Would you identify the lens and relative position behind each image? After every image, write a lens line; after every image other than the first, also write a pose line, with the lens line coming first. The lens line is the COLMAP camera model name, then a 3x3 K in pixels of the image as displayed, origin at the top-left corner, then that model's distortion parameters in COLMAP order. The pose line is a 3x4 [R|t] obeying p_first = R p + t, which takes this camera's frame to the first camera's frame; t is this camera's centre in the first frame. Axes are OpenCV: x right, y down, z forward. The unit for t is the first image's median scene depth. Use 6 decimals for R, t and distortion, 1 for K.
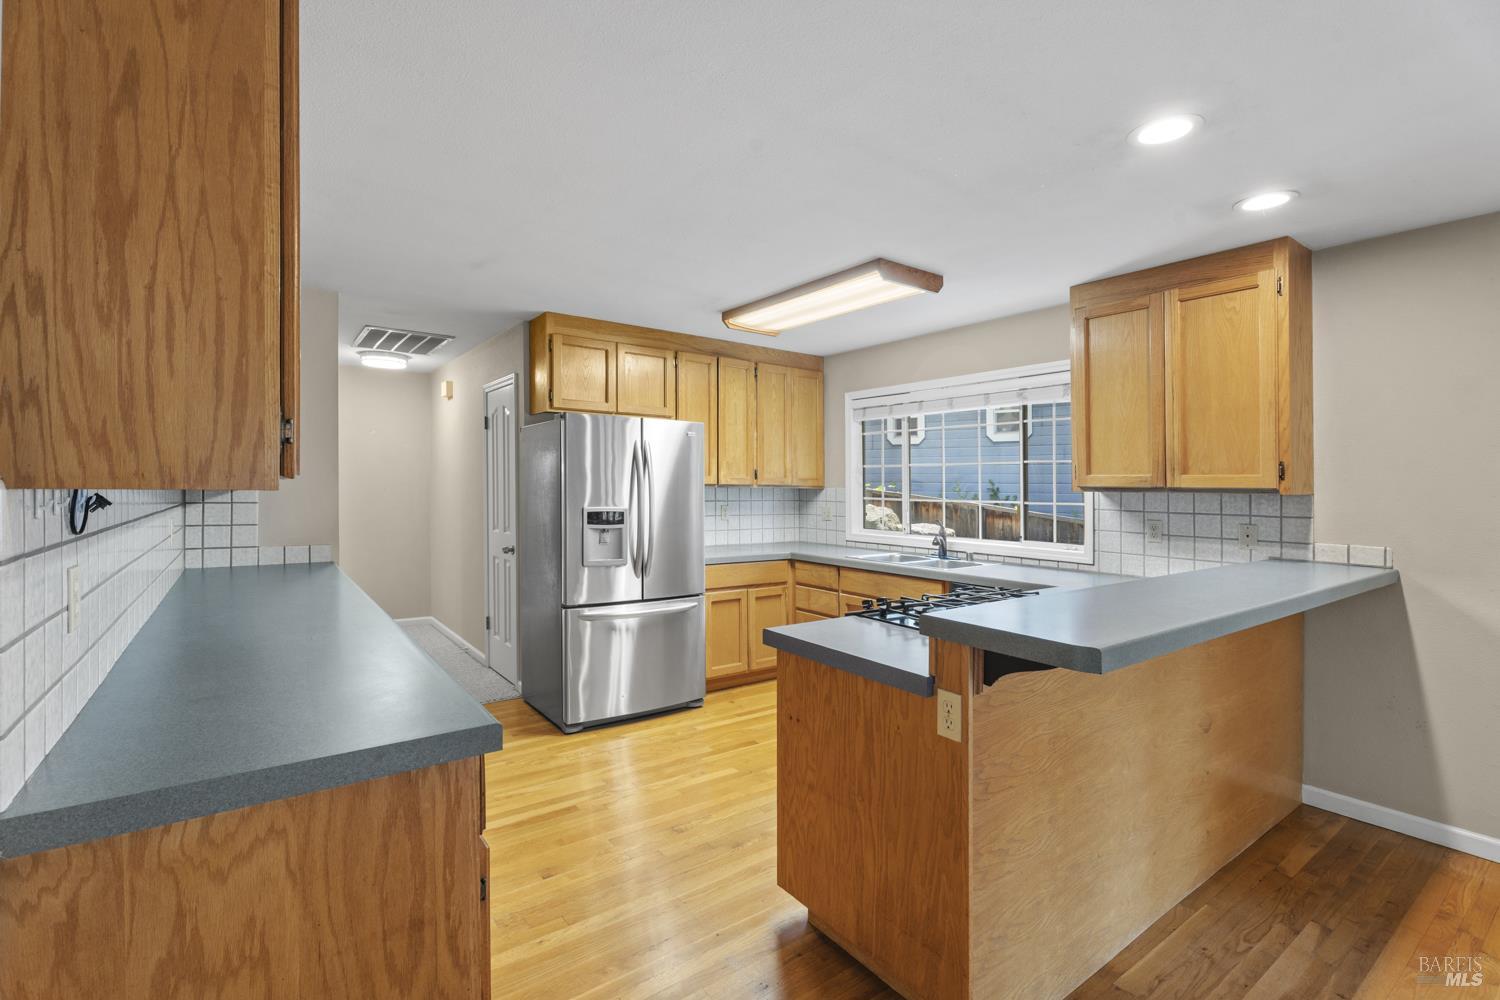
lens RADIAL K [[686.5, 0, 750.0], [0, 686.5, 500.0], [0, 0, 1]] dist [0.001275, 0.000187]
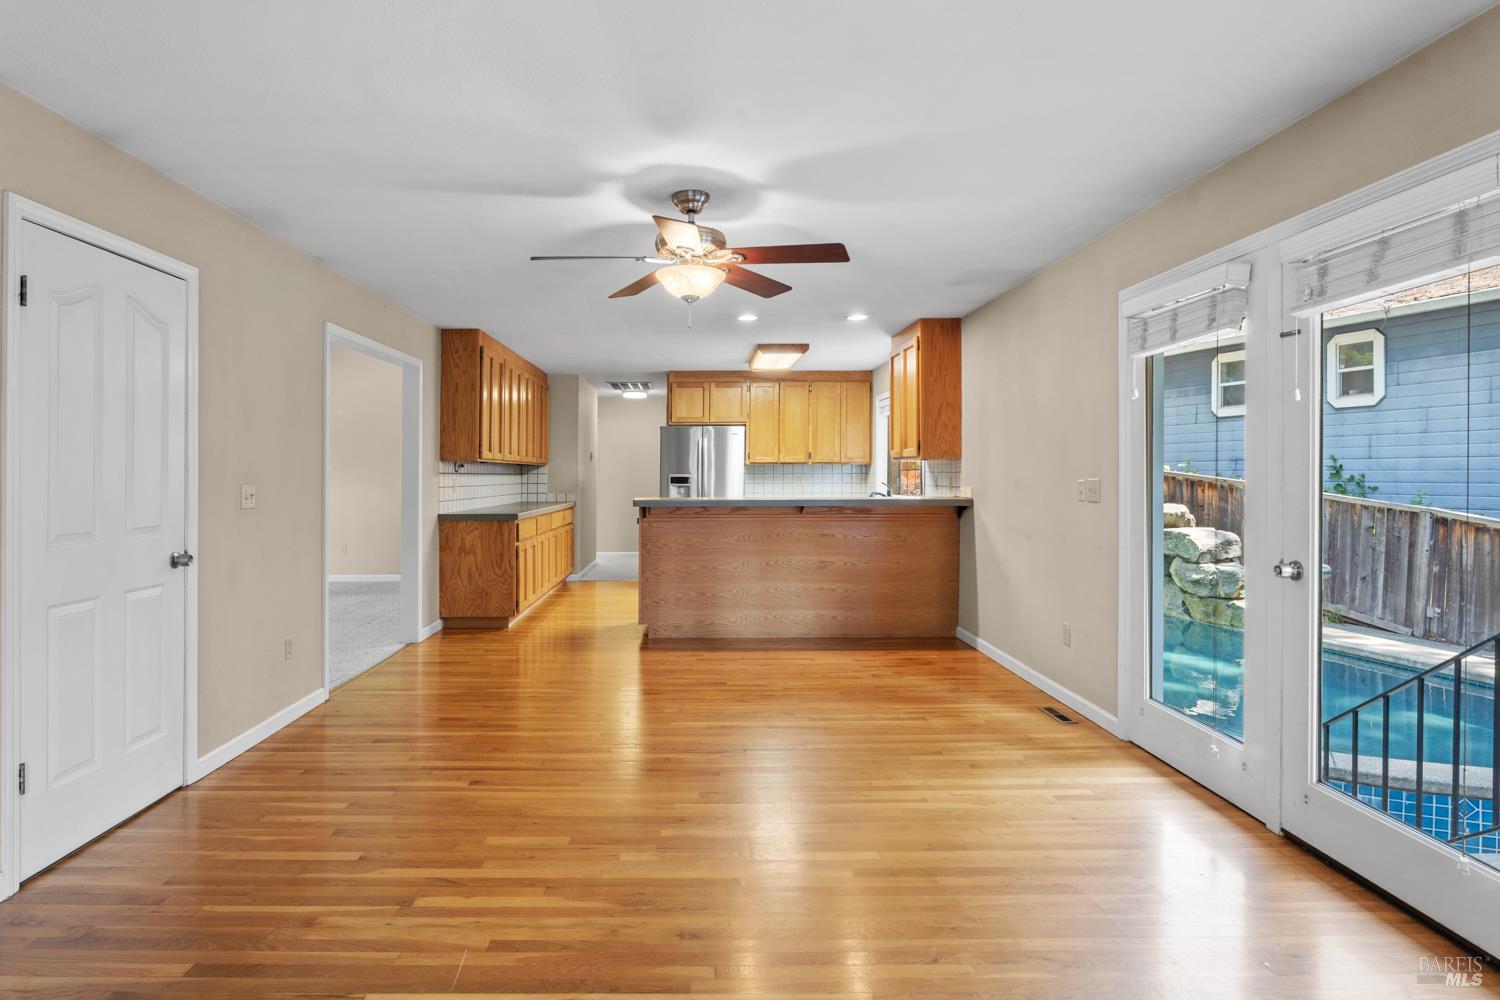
lens RADIAL K [[819.3, 0, 709.1], [0, 819.3, 497.1], [0, 0, 1]] dist [0.000614, 0.000411]
pose [[0.819118, 0.007657, -0.573575, 0.923536], [-0.003007, 0.999954, 0.009054, 0.041228], [0.573618, -0.005692, 0.819103, -0.656973]]
